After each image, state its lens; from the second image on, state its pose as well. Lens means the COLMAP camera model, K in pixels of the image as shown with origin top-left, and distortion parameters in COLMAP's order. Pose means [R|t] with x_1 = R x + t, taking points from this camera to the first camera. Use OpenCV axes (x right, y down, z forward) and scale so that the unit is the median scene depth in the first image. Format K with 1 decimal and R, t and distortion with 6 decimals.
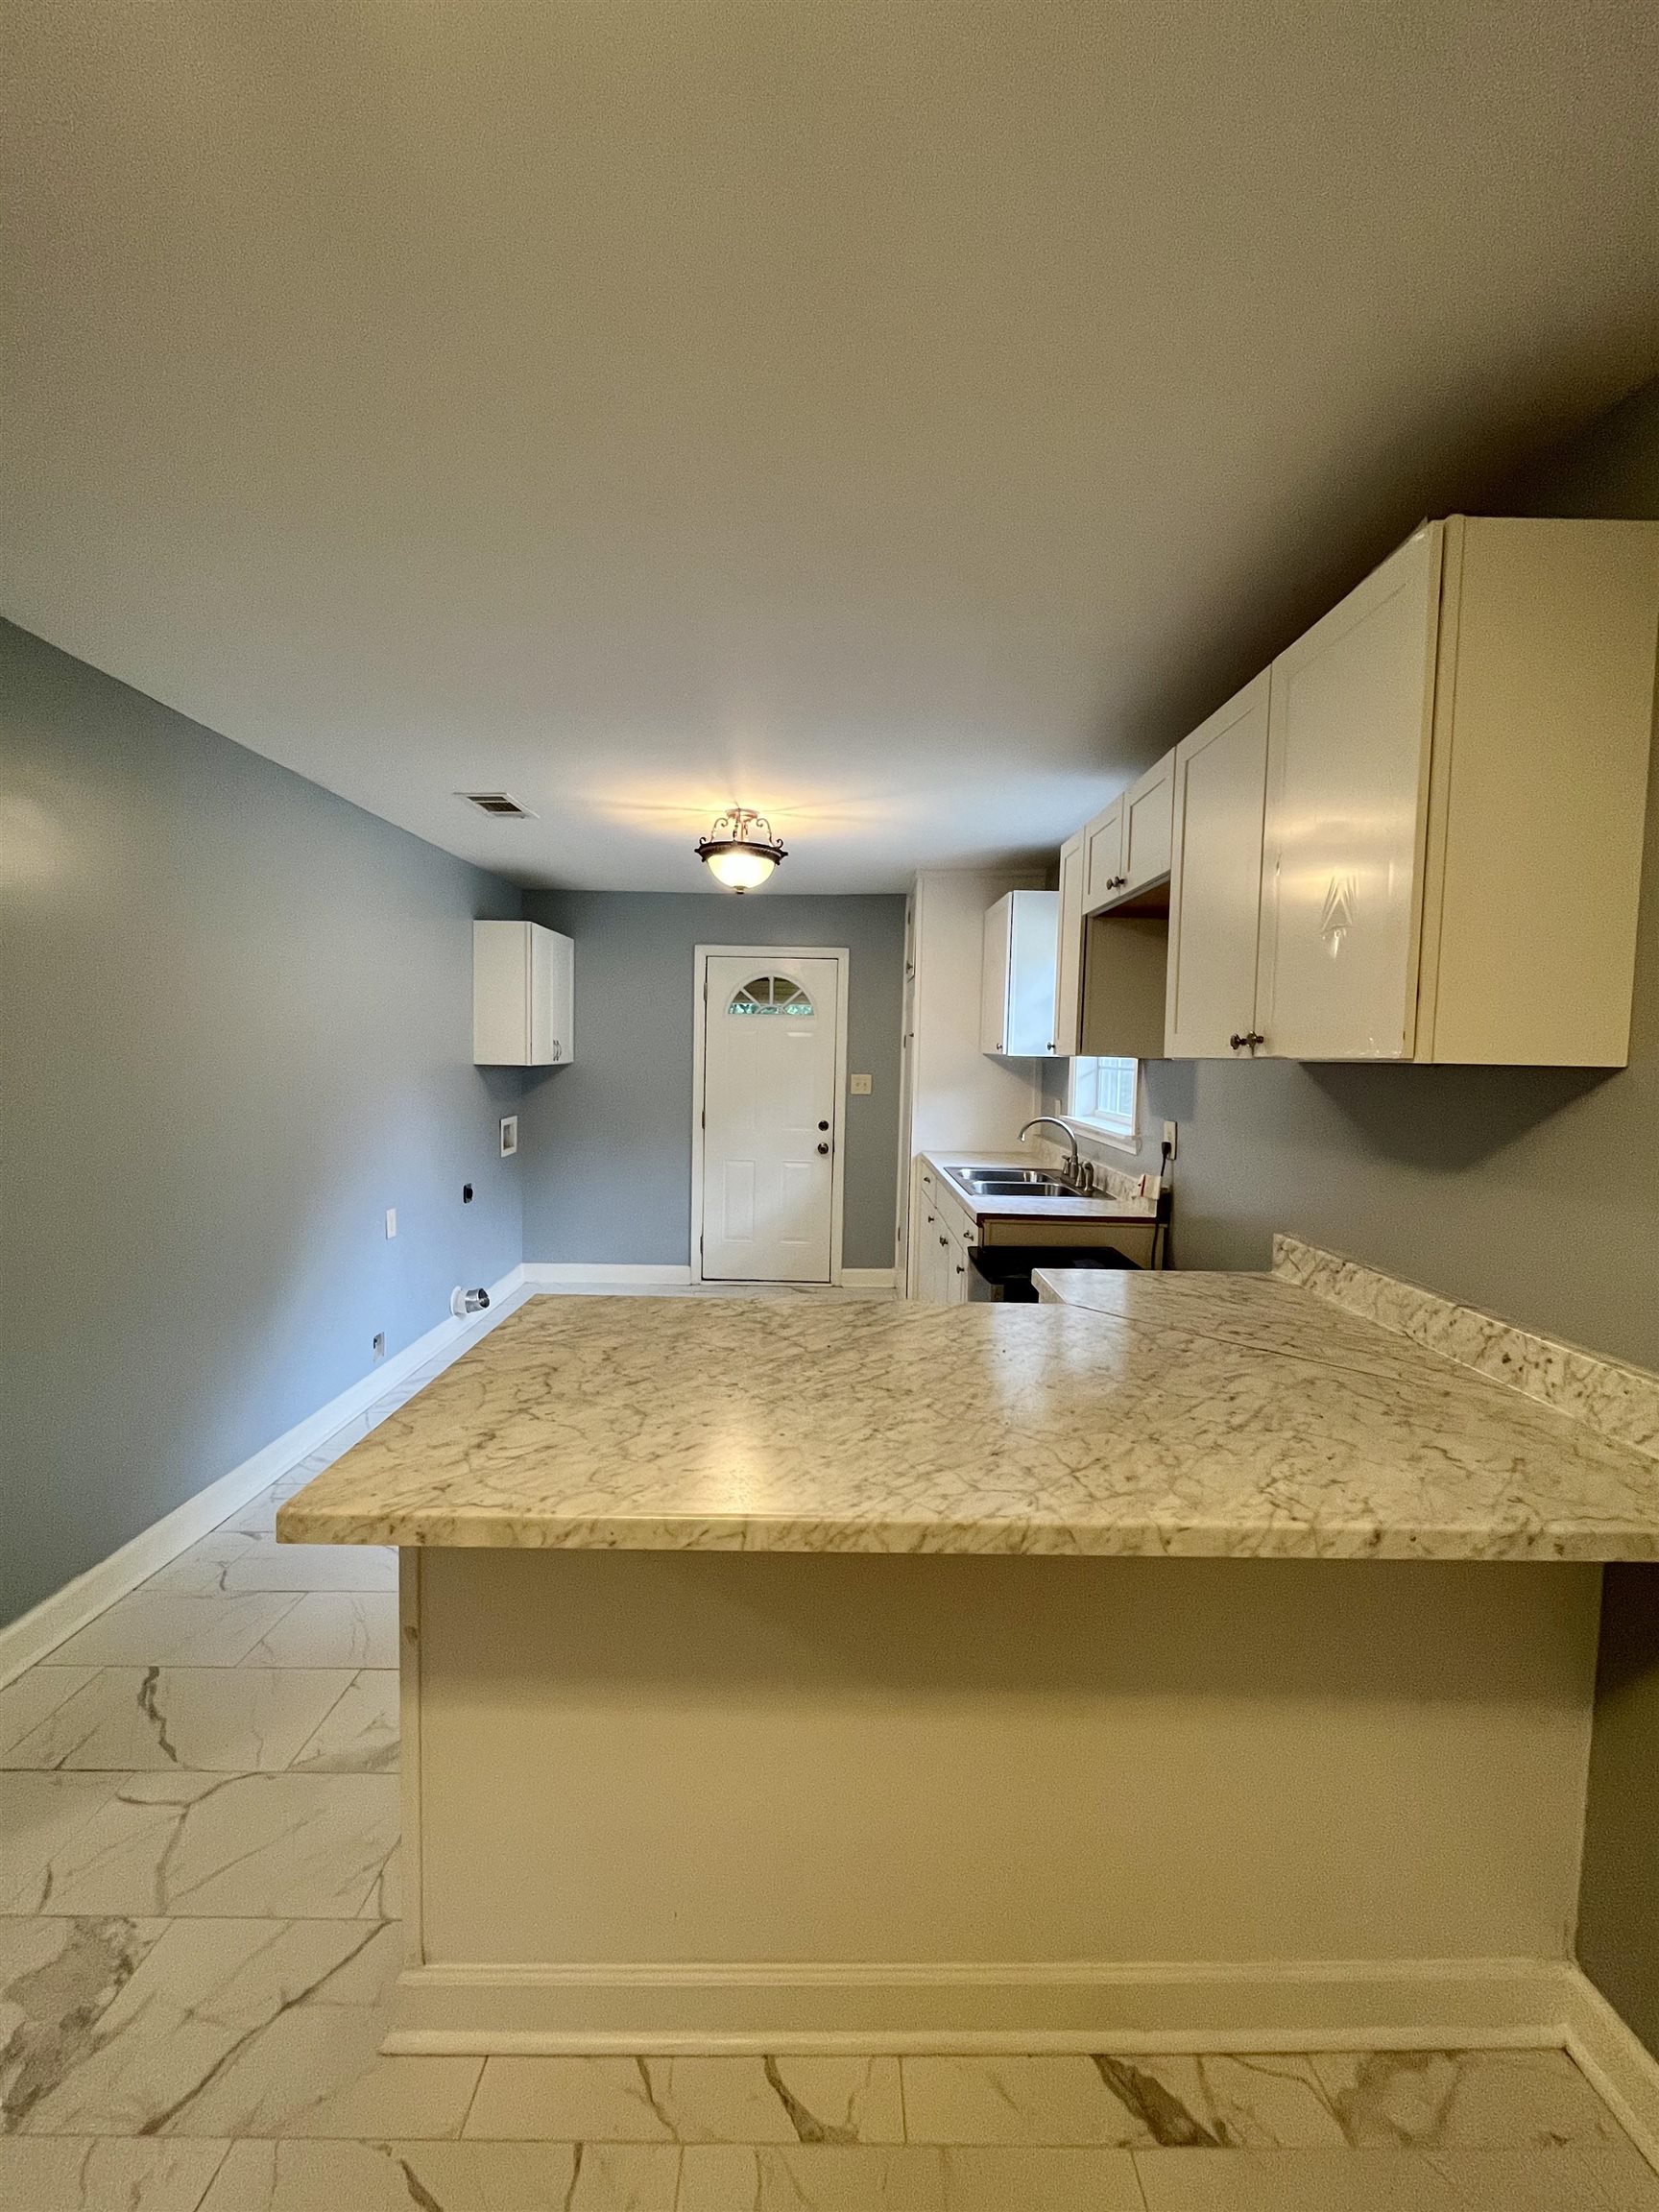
lens RADIAL K [[889.7, 0, 828.7], [0, 889.7, 1104.1], [0, 0, 1]] dist [-0.002761, -0.000429]
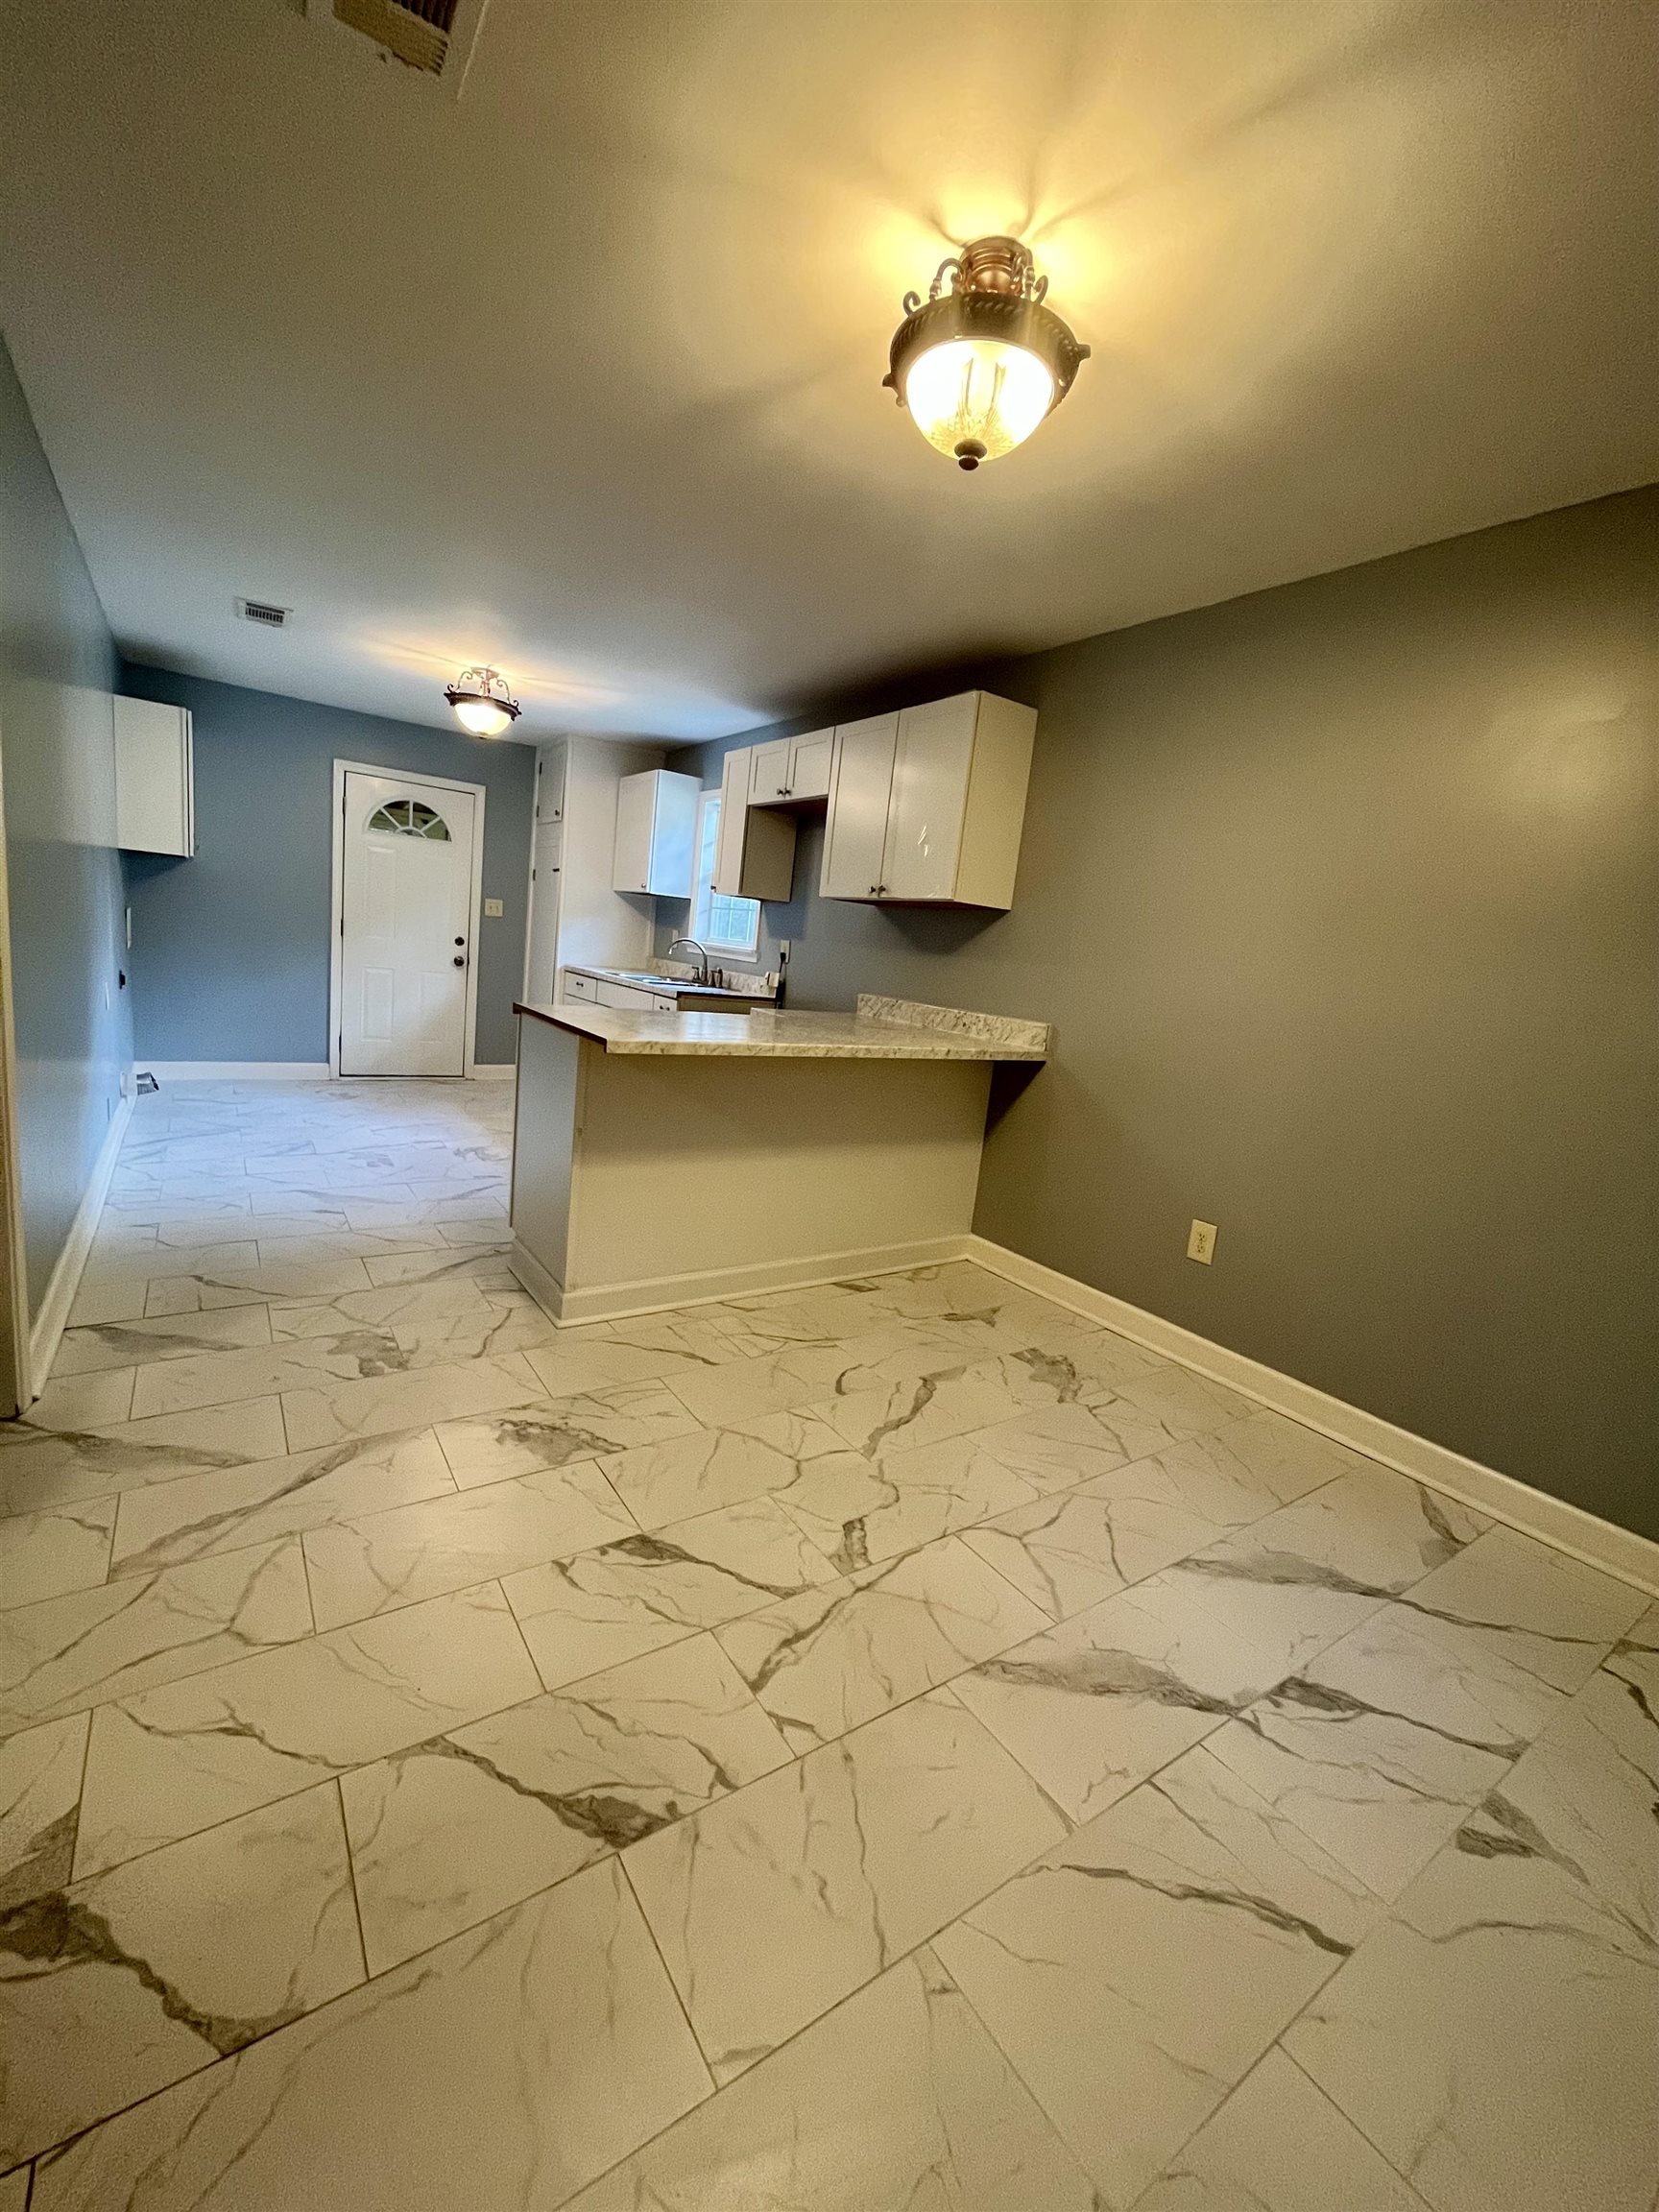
lens RADIAL K [[889.7, 0, 825.6], [0, 889.7, 1105.1], [0, 0, 1]] dist [-0.002761, -0.000429]
pose [[0.823703, -0.031594, 0.566140, -0.433972], [-0.056091, 0.989009, 0.136803, 0.078918], [-0.564240, -0.144440, 0.812878, -0.378672]]
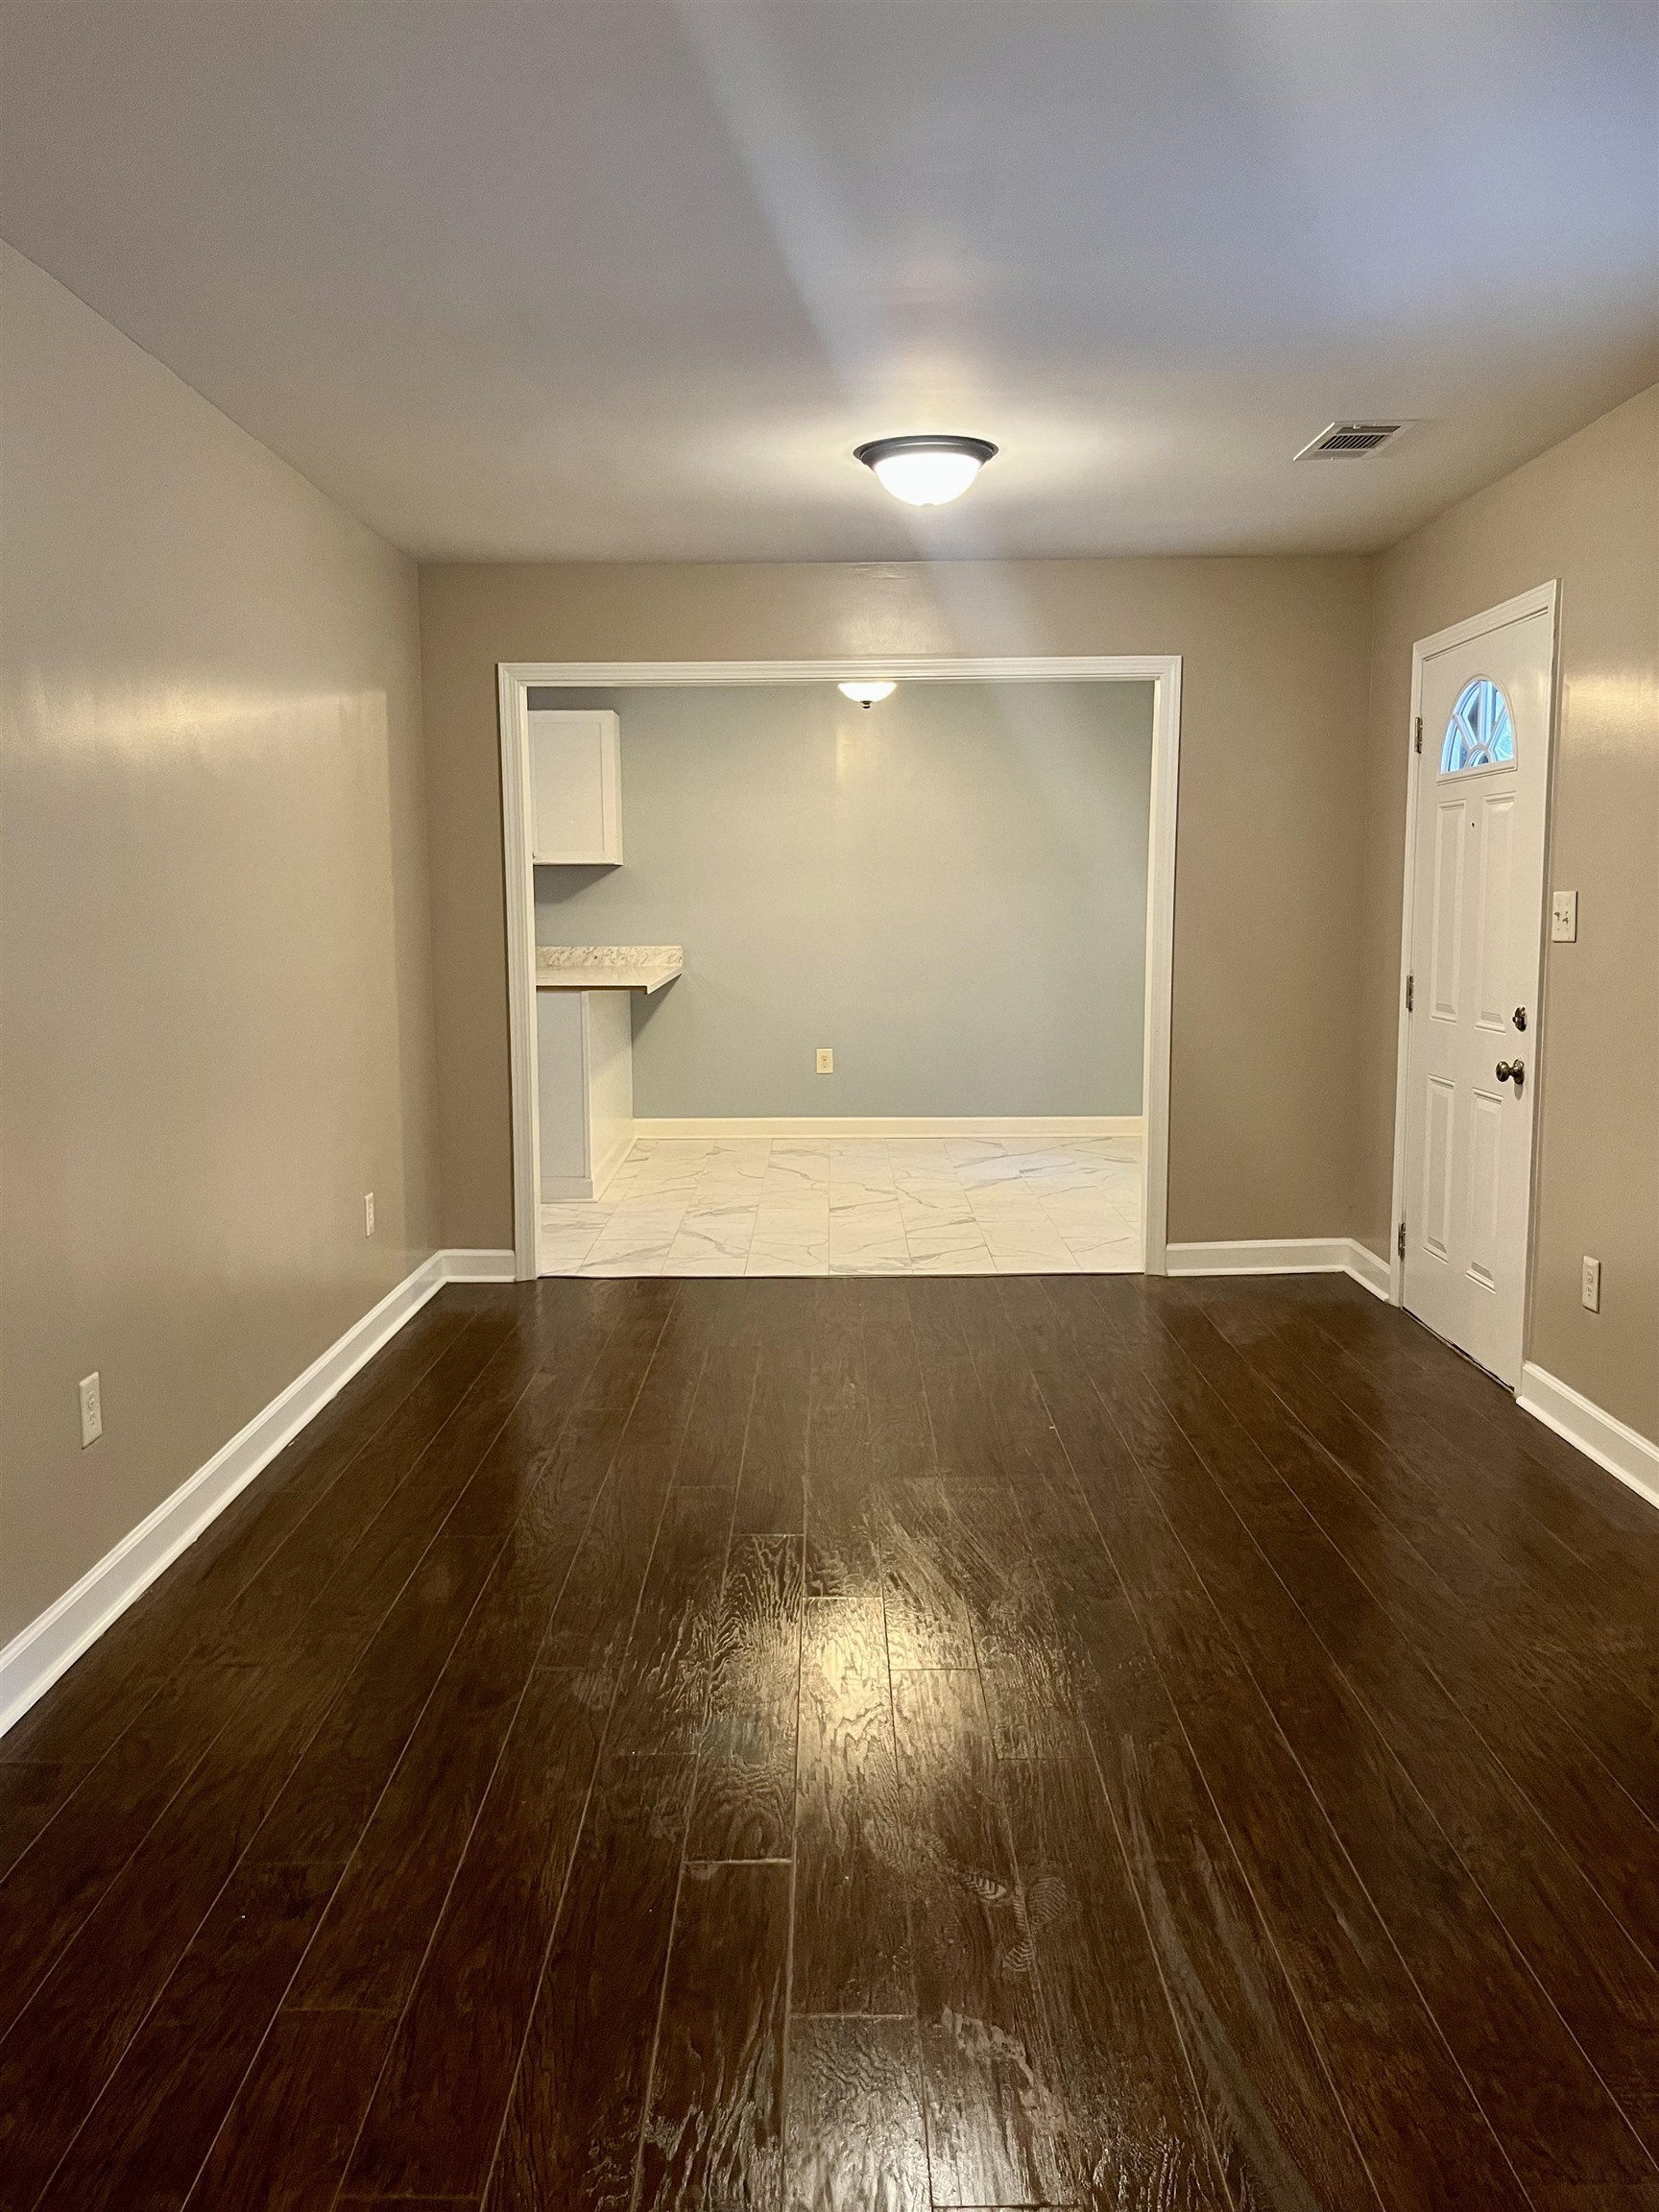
lens RADIAL K [[1670.8, 0, 832.3], [0, 1670.8, 1106.6], [0, 0, 1]] dist [0.008775, 0.000618]
pose [[-0.006051, -0.145220, 0.989381, -2.226892], [0.060843, 0.987512, 0.145318, -0.002973], [-0.998129, 0.061076, 0.002860, 0.068841]]
